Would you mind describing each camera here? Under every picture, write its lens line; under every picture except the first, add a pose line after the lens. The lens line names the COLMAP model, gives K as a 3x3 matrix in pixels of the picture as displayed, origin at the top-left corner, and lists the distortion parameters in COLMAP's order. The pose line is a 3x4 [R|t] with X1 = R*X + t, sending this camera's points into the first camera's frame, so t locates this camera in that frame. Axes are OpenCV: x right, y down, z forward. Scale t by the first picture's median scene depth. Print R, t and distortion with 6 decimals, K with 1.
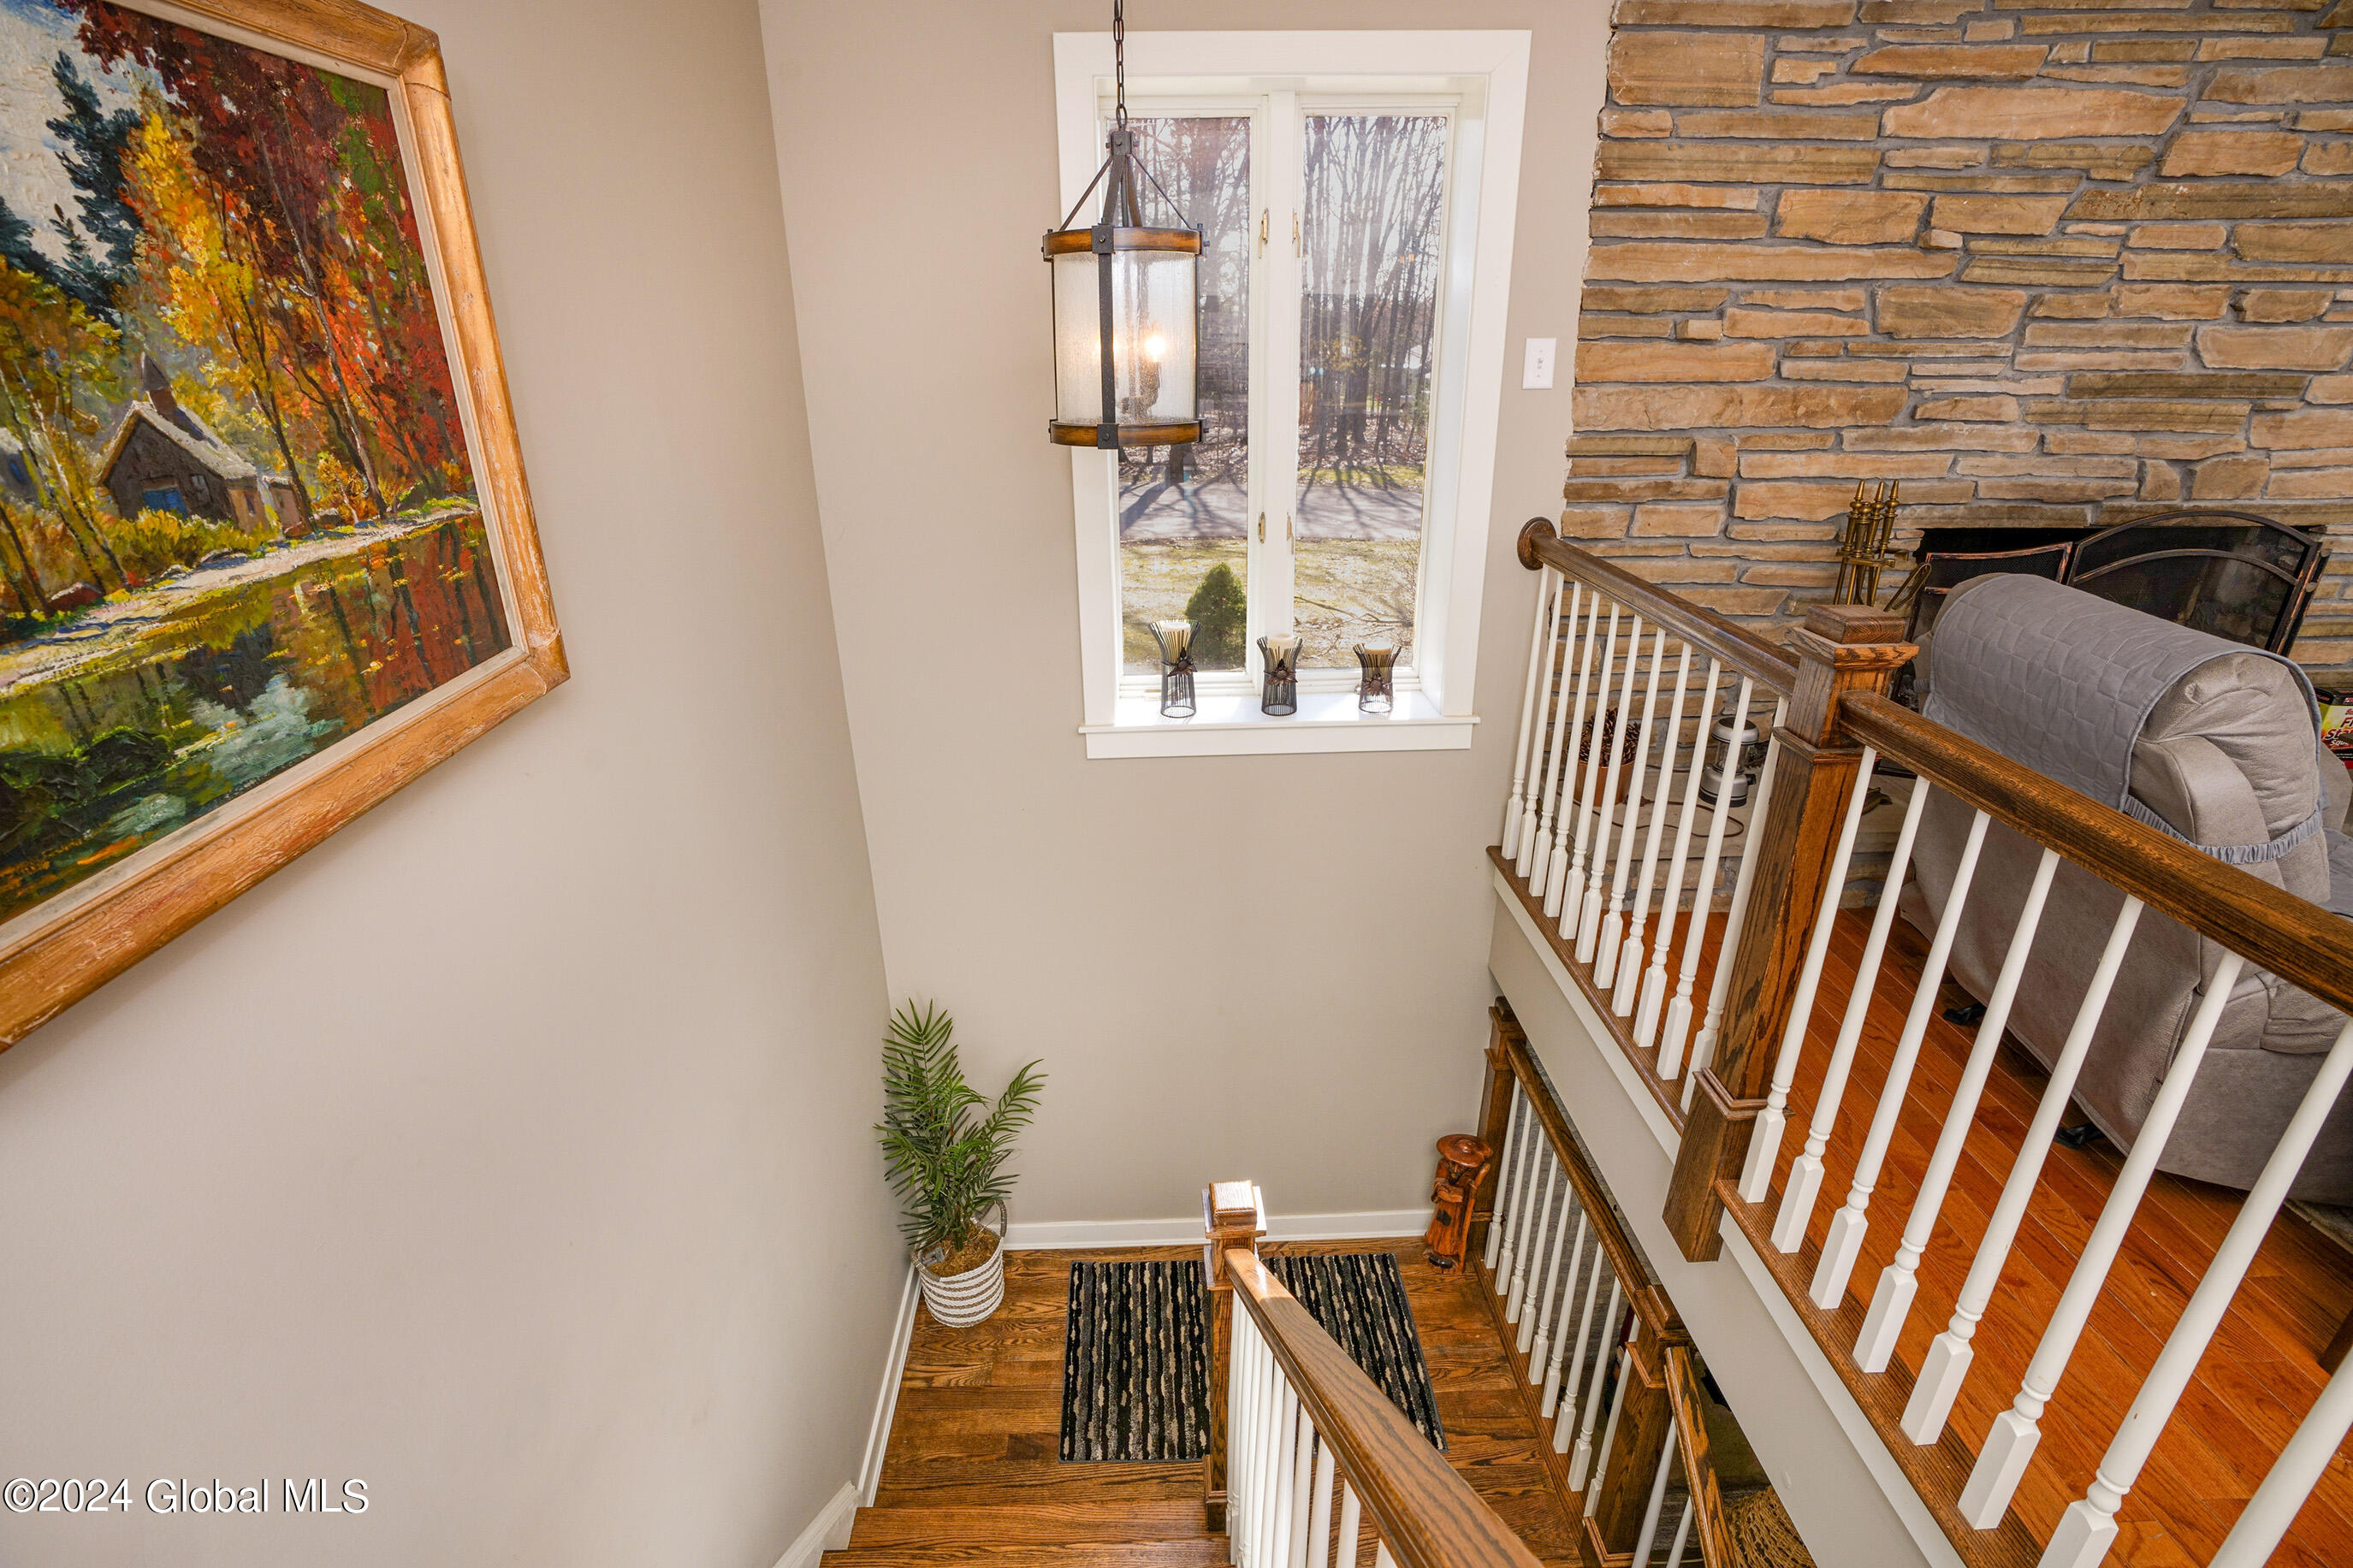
lens RADIAL K [[1084.5, 0, 1198.5], [0, 1084.5, 761.3], [0, 0, 1]] dist [-0.024987, 0.012508]
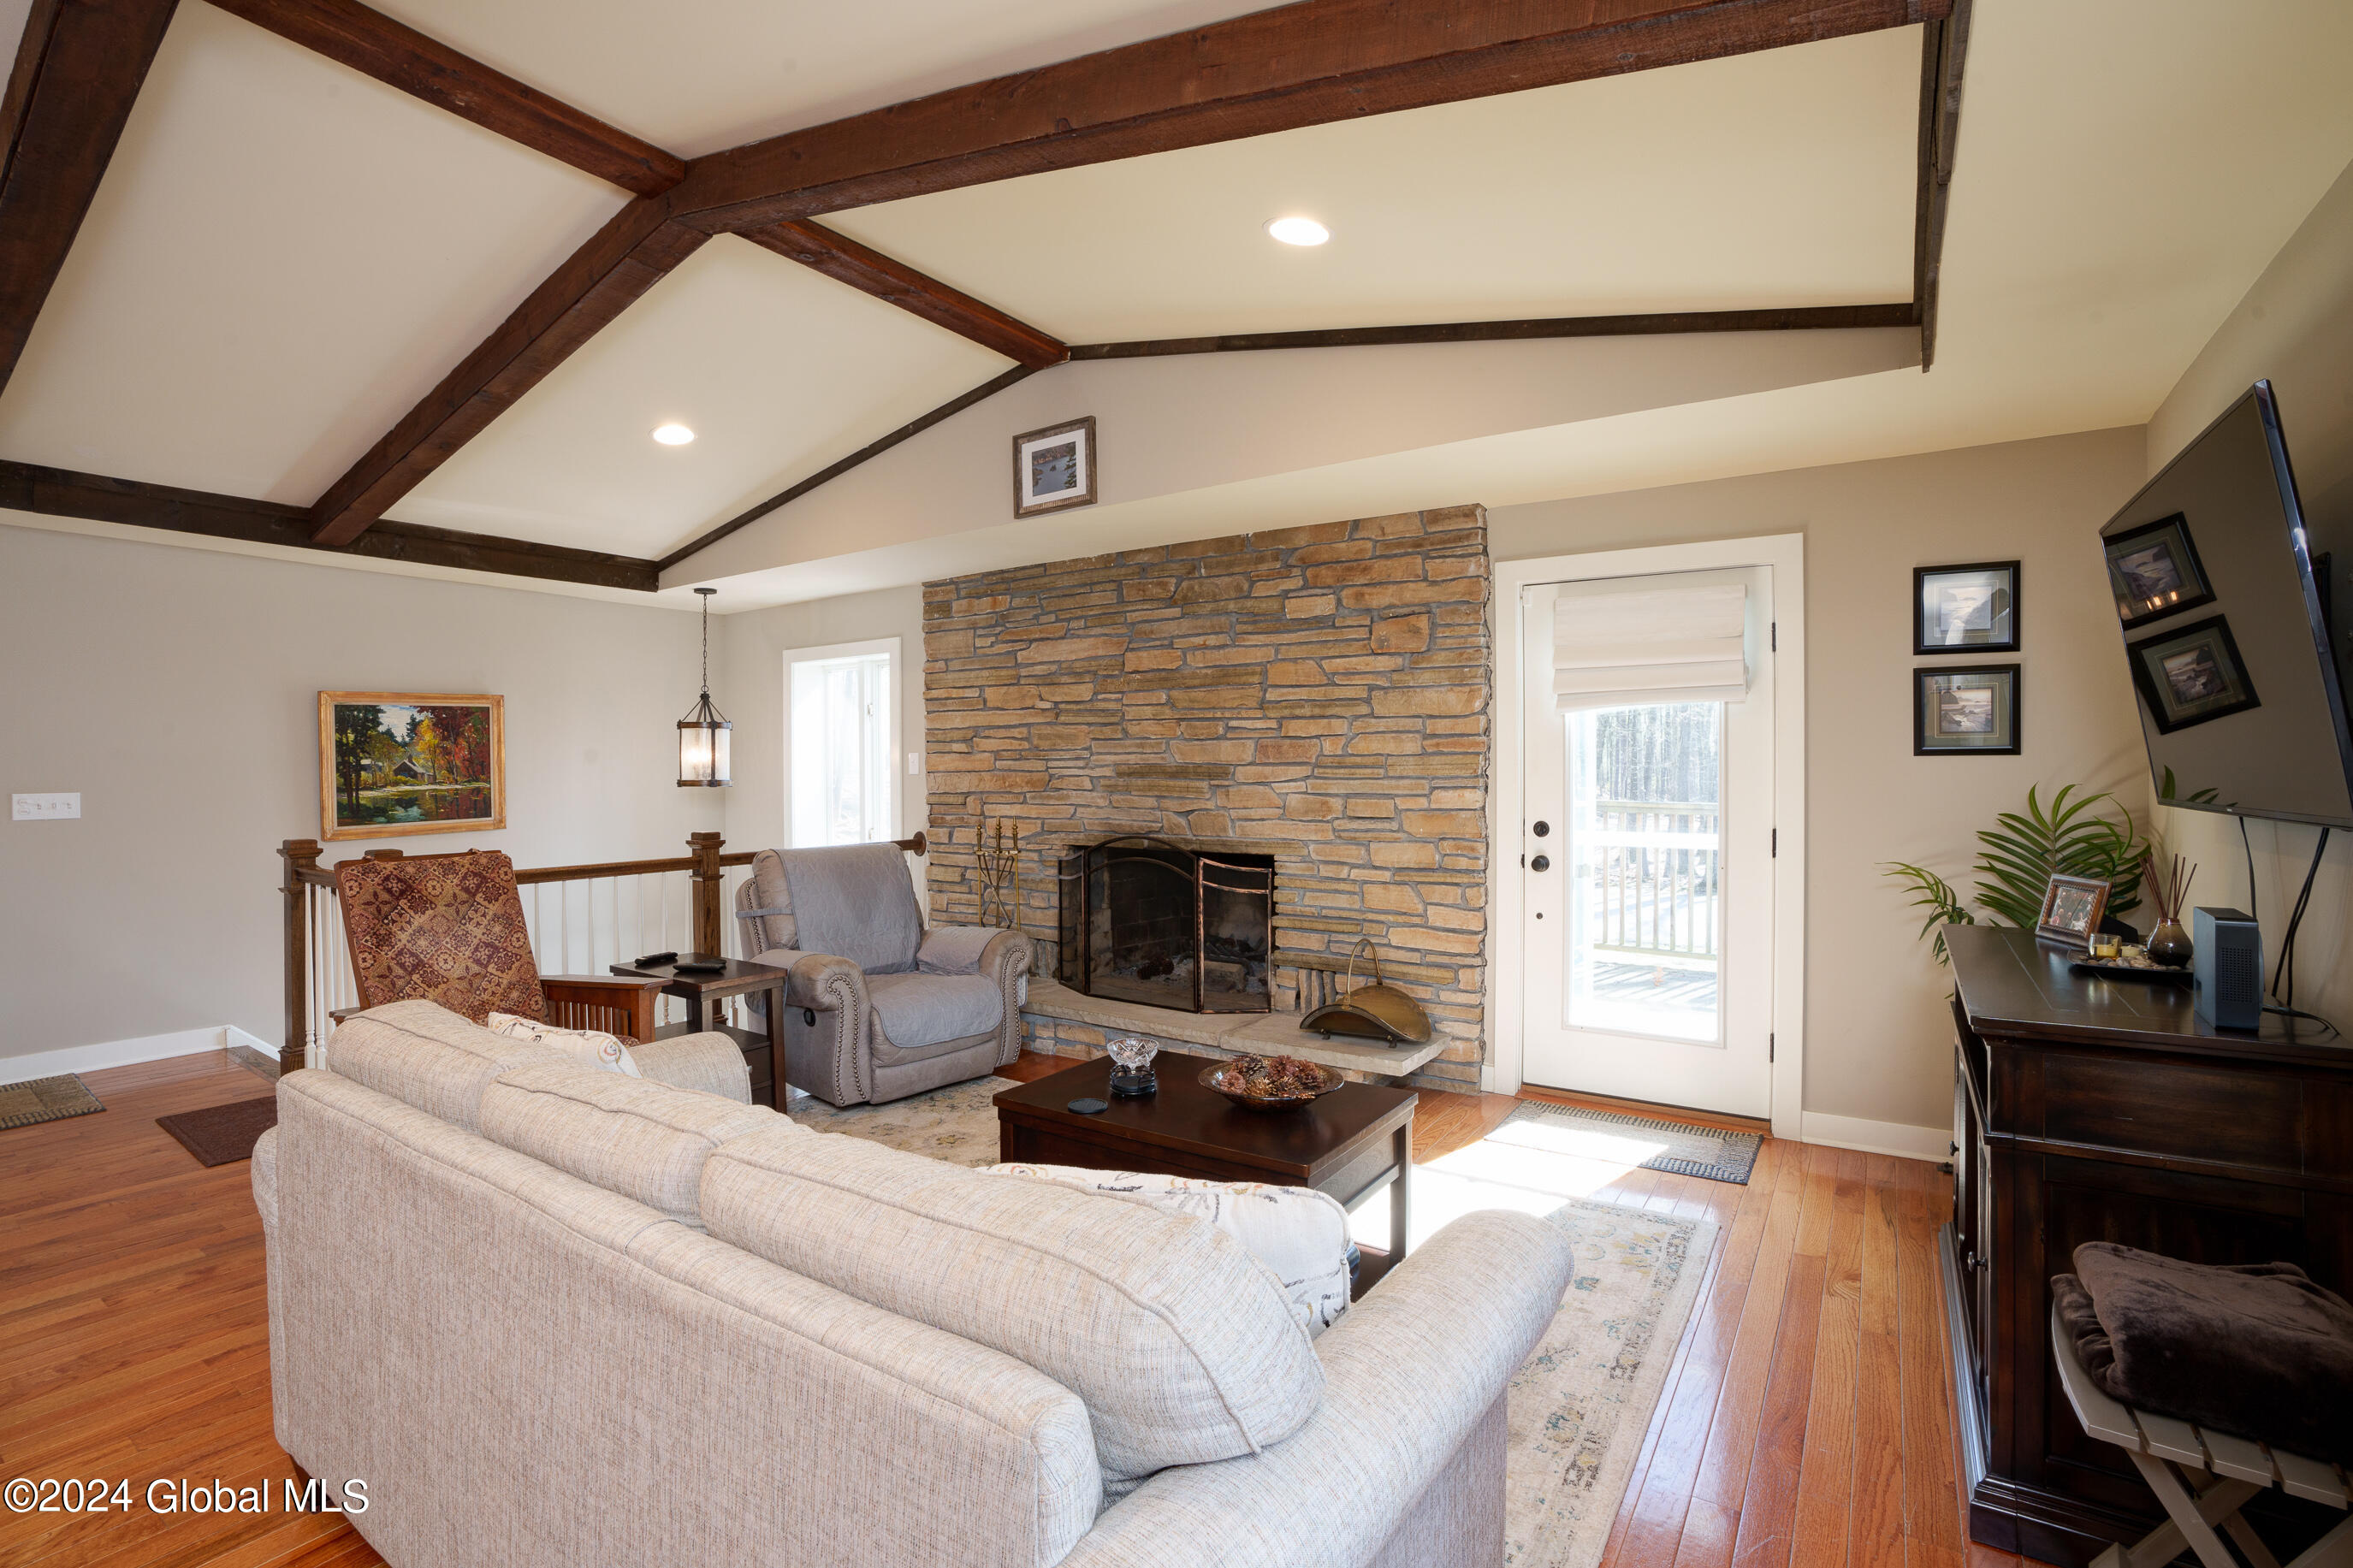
lens RADIAL K [[1091.3, 0, 1169.5], [0, 1091.3, 780.8], [0, 0, 1]] dist [-0.056545, 0.021311]
pose [[0.797509, 0.003017, -0.603300, 2.115804], [-0.220537, 0.932239, -0.286868, 0.197128], [0.561554, 0.361830, 0.744134, -0.373525]]
